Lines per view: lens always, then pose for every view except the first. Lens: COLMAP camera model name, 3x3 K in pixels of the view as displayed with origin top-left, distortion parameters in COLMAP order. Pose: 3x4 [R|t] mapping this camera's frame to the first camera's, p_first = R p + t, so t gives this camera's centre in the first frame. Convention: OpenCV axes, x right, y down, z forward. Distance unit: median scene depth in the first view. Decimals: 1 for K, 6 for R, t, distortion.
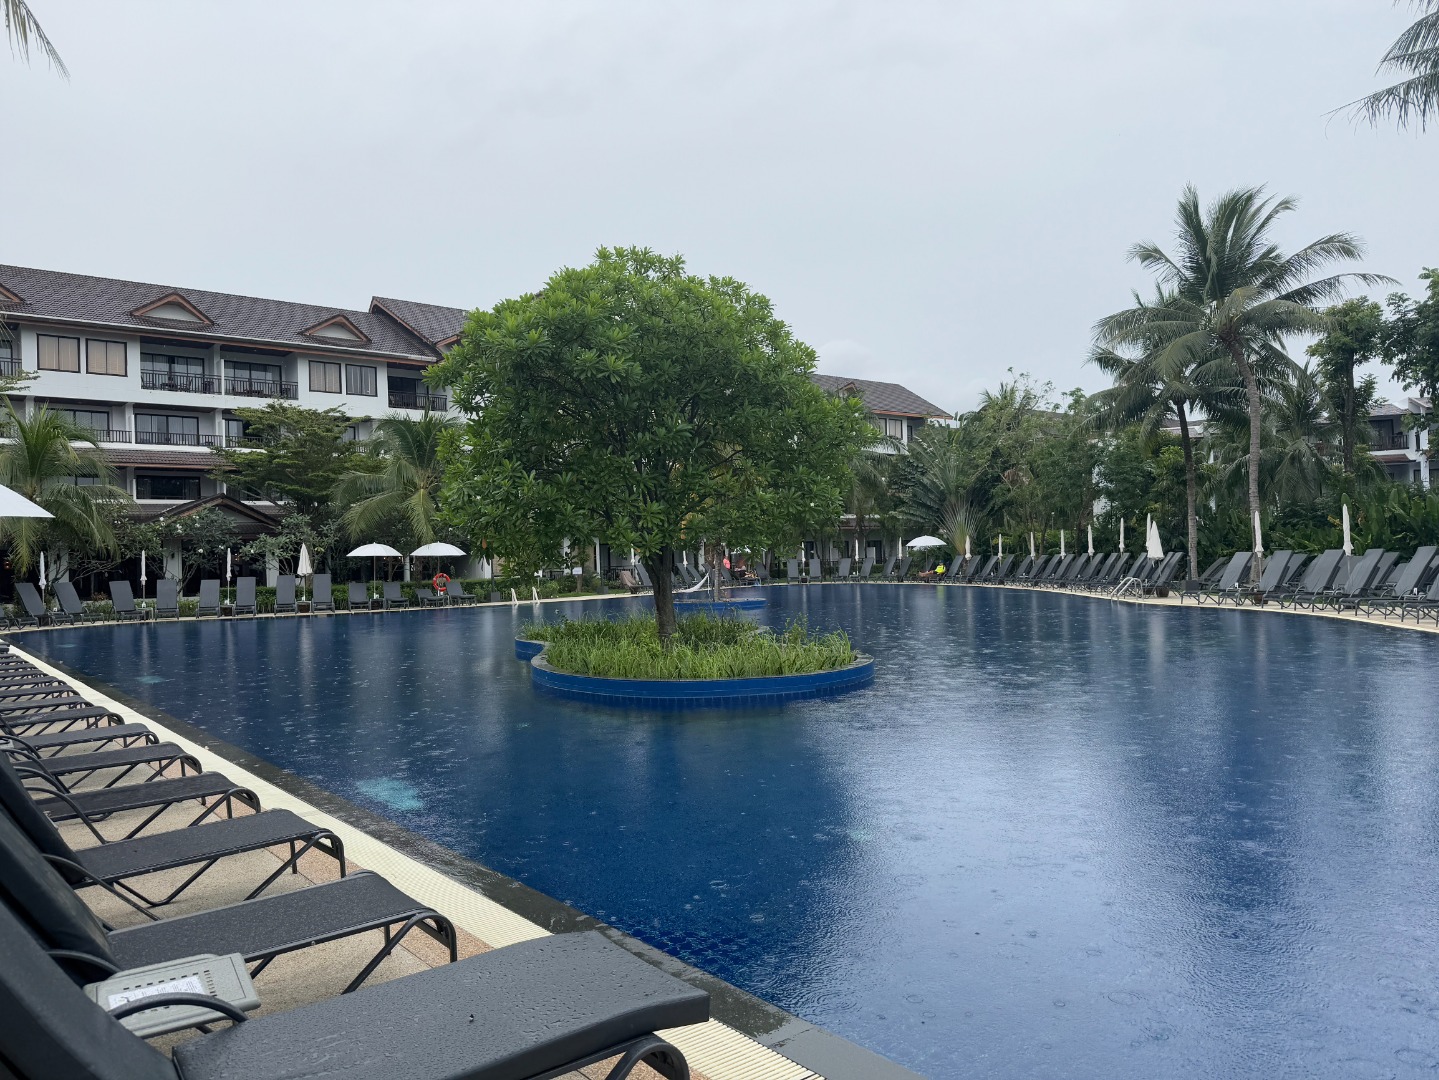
lens RADIAL K [[1027.7, 0, 719.5], [0, 1027.7, 540.0], [0, 0, 1]] dist [-0.002133, -0.001938]
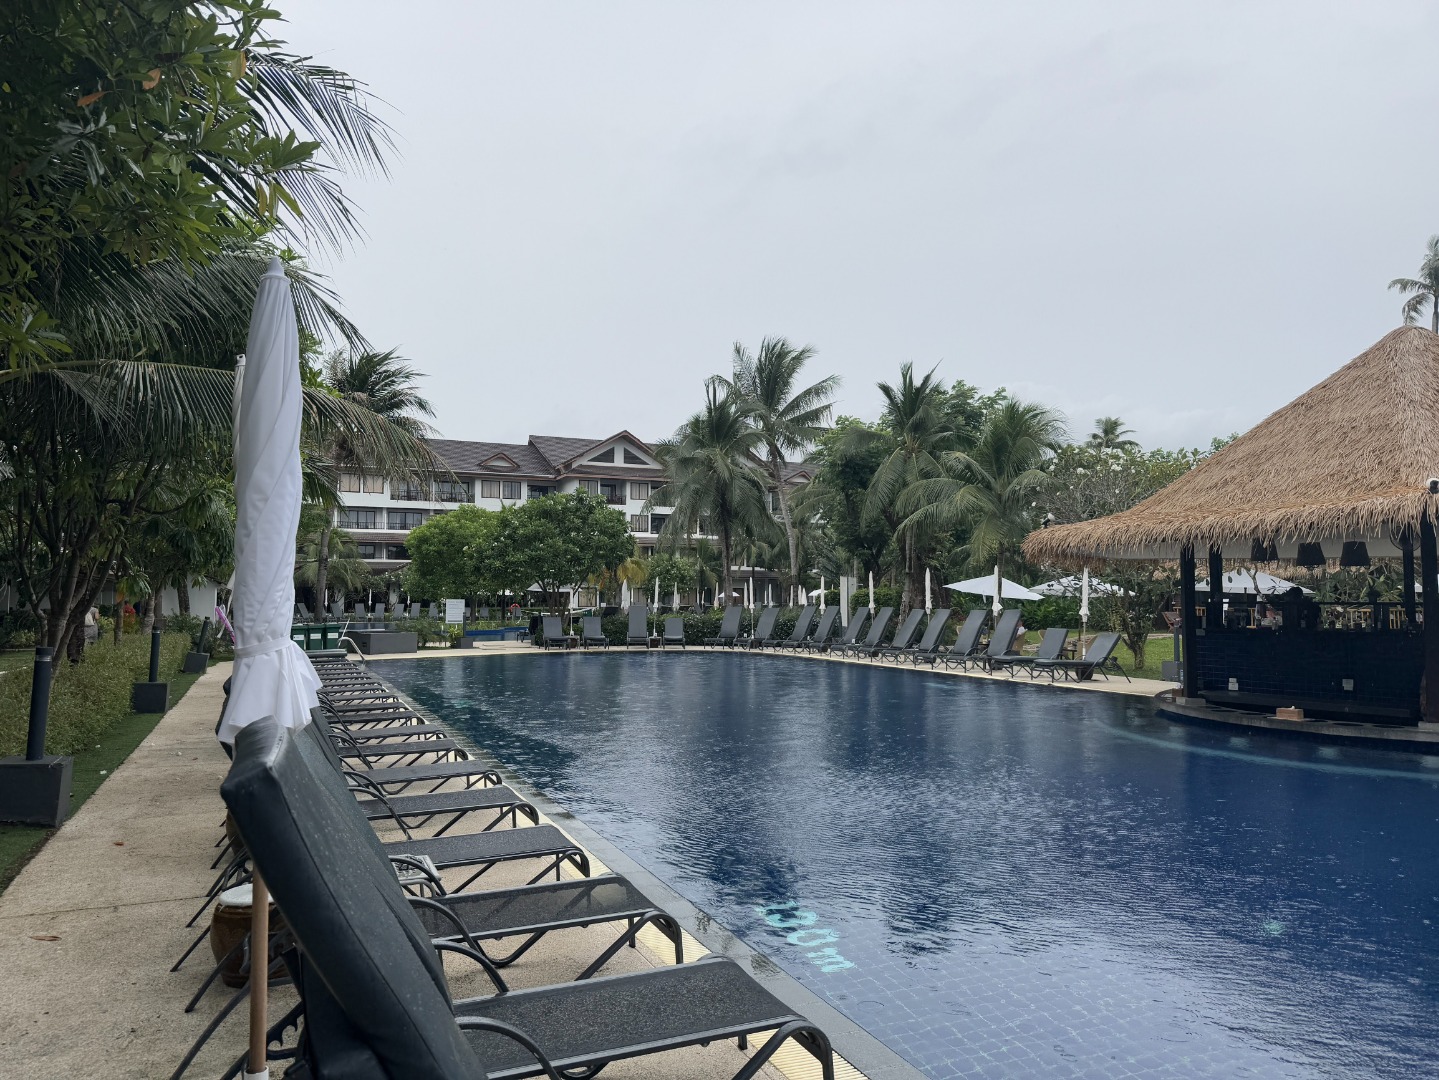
lens RADIAL K [[1027.7, 0, 719.5], [0, 1027.7, 540.0], [0, 0, 1]] dist [-0.002133, -0.001938]
pose [[0.966004, 0.012320, -0.258233, 0.429210], [-0.023355, 0.998938, -0.039712, -0.016407], [0.257469, 0.044393, 0.965266, -0.553019]]
